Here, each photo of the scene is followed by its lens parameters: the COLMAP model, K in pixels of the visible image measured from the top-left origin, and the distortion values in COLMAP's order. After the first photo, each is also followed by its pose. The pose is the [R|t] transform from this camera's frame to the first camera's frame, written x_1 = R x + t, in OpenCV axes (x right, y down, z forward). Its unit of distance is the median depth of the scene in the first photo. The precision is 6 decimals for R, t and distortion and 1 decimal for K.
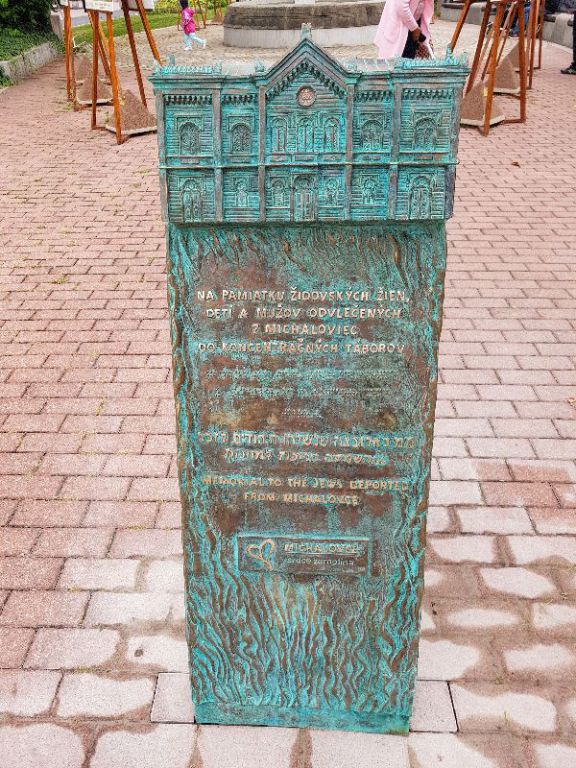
lens RADIAL K [[587.6, 0, 267.4], [0, 587.6, 384.3], [0, 0, 1]] dist [0.010529, -0.010473]
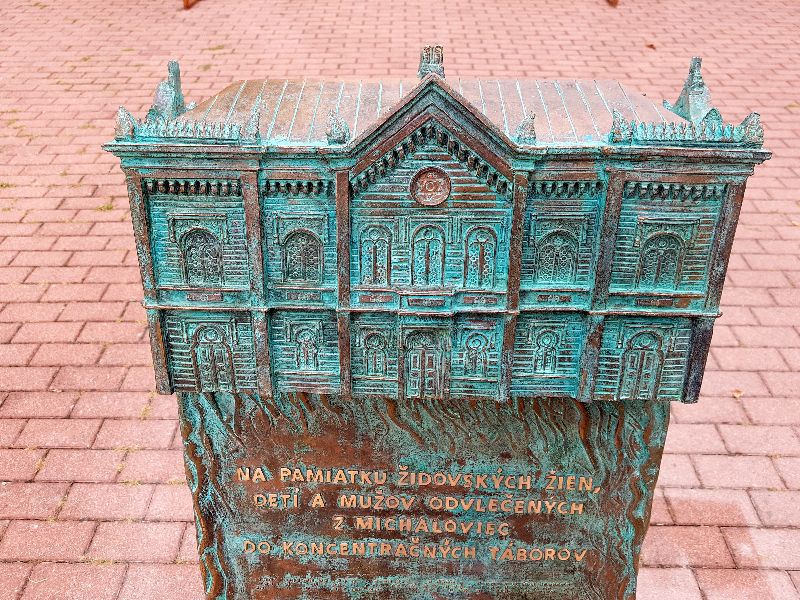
lens RADIAL K [[612.1, 0, 395.9], [0, 612.1, 301.3], [0, 0, 1]] dist [0.010529, -0.010473]
pose [[0.998764, -0.005195, 0.049423, 0.008627], [0.000689, 0.995872, 0.090770, -0.380442], [-0.049691, -0.090624, 0.994645, 0.411610]]
